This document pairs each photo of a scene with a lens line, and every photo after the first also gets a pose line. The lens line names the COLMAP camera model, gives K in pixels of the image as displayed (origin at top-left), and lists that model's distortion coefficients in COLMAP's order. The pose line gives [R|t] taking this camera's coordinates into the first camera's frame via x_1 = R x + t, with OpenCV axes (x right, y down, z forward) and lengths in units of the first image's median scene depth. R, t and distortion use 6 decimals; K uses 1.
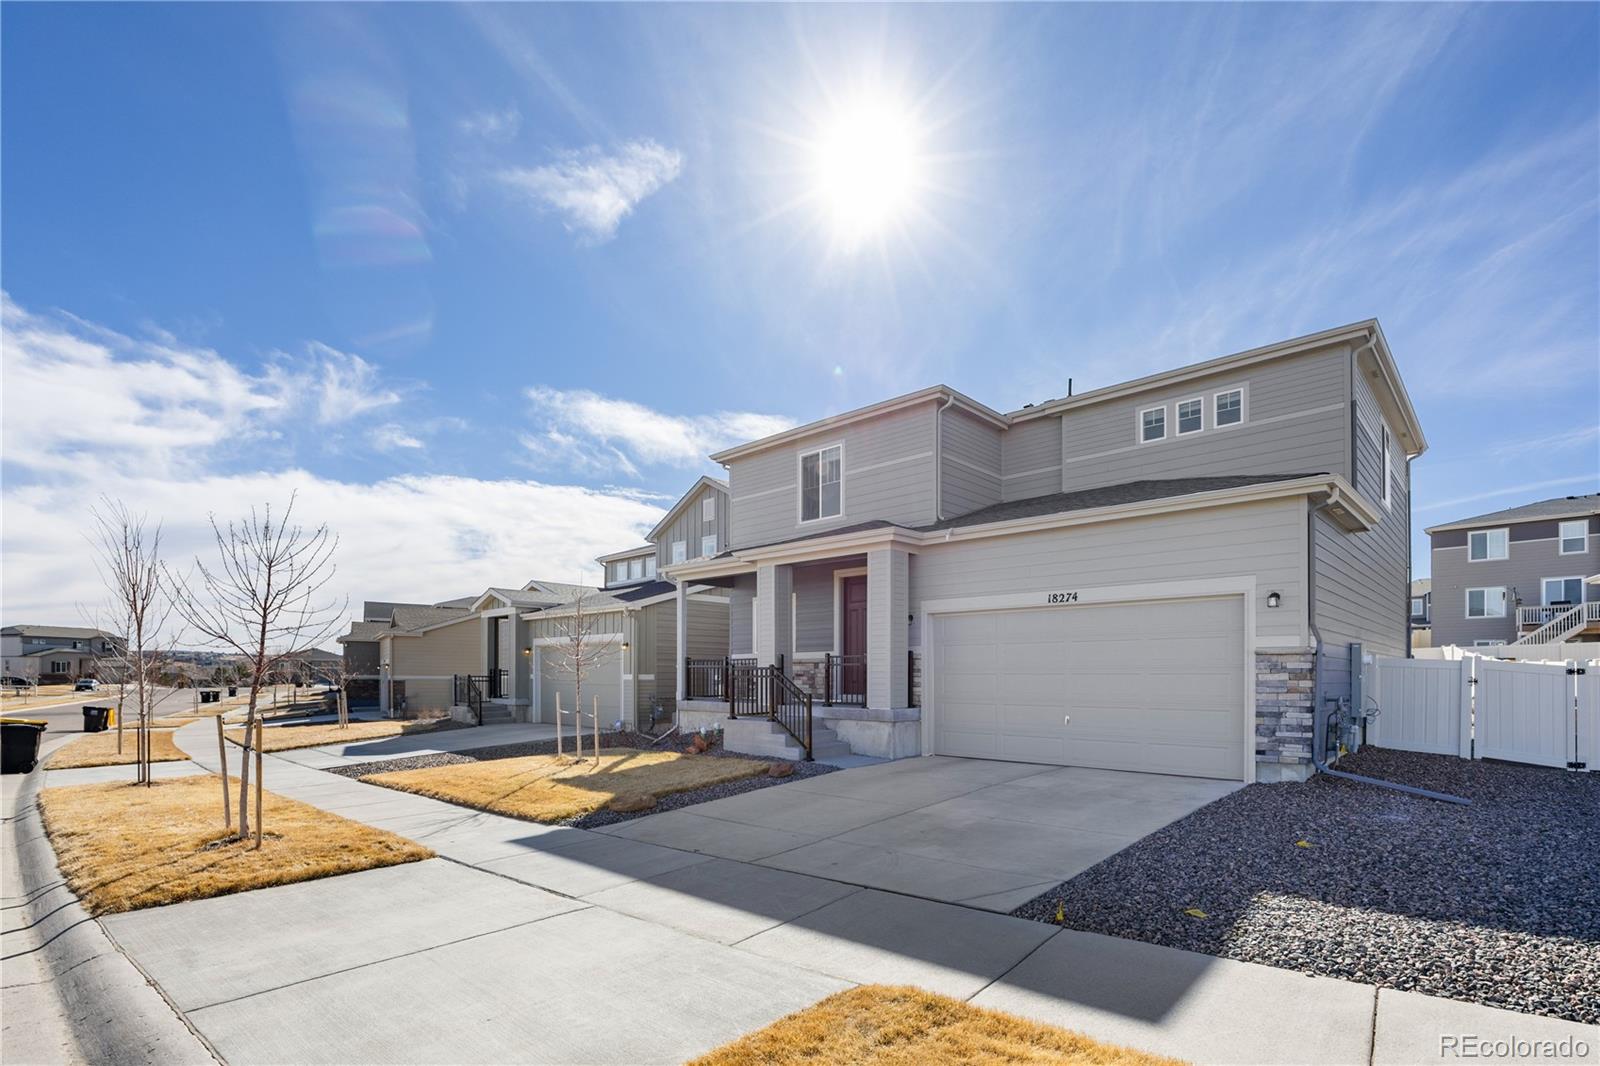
lens RADIAL K [[760.4, 0, 800.1], [0, 760.4, 571.5], [0, 0, 1]] dist [-0.005498, -0.001156]
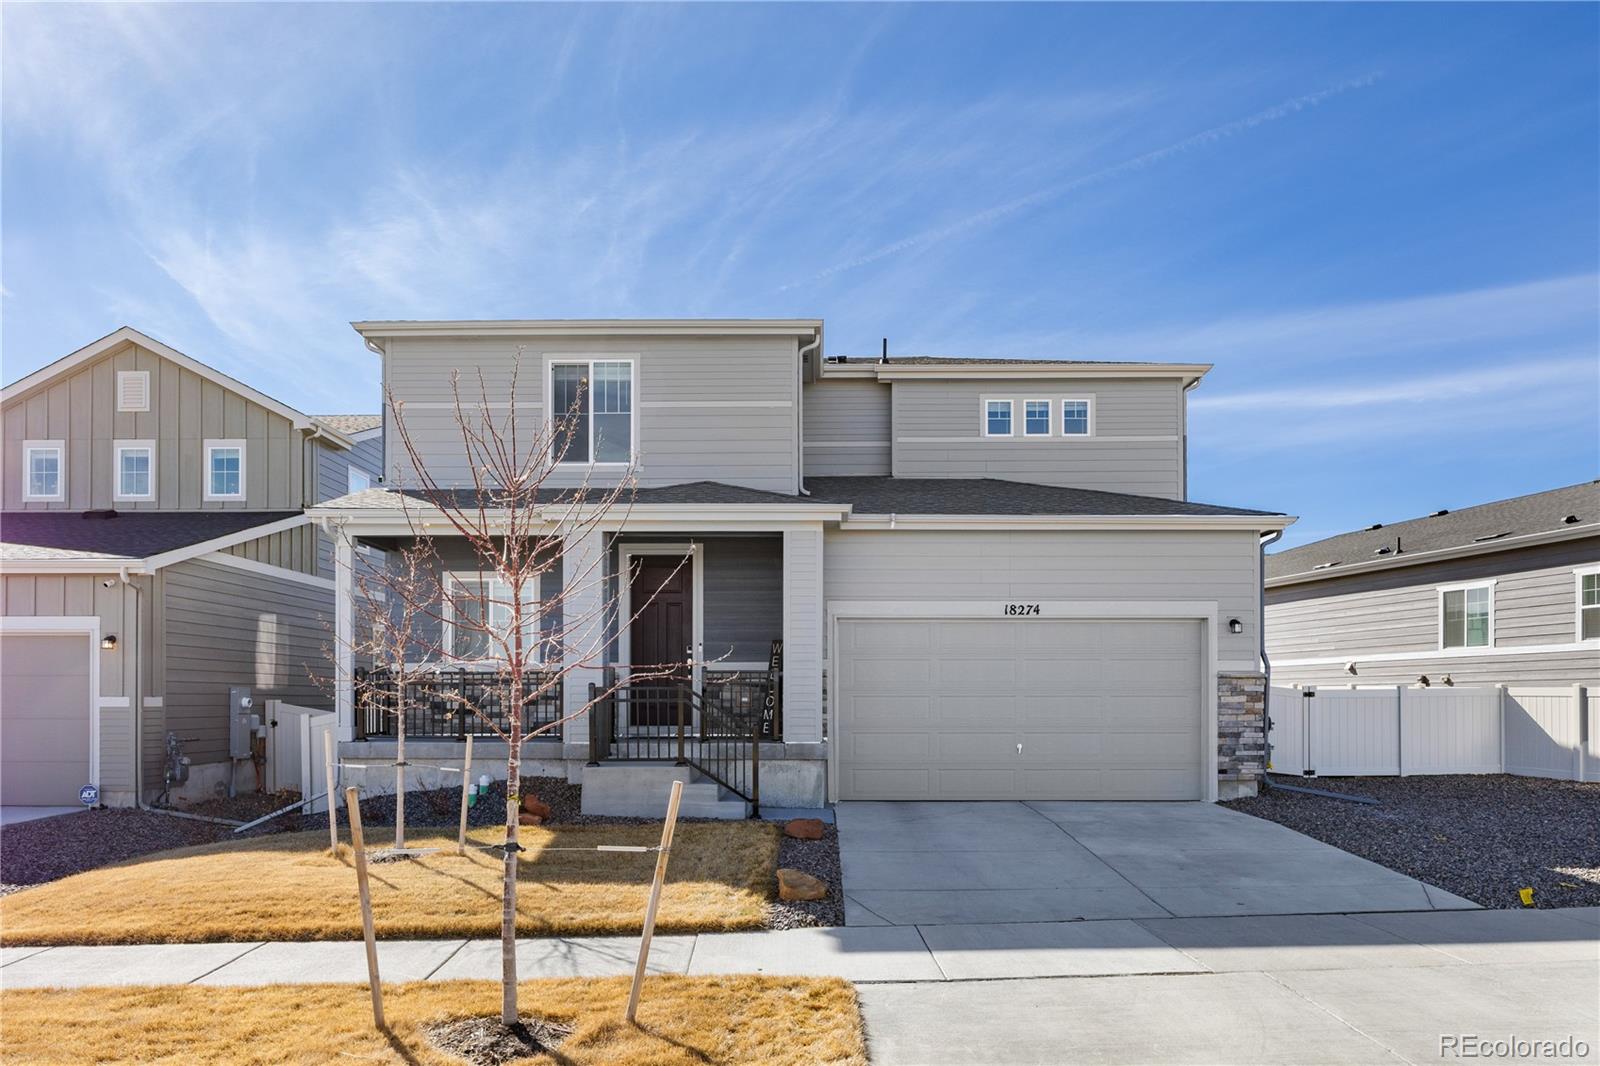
lens RADIAL K [[1136.5, 0, 800.0], [0, 1136.5, 533.0], [0, 0, 1]] dist [-0.004525, 0.001068]
pose [[0.733150, 0.096010, 0.673256, -0.682179], [-0.090851, 0.994938, -0.042951, 0.023880], [-0.673971, -0.029676, 0.738161, 0.186534]]
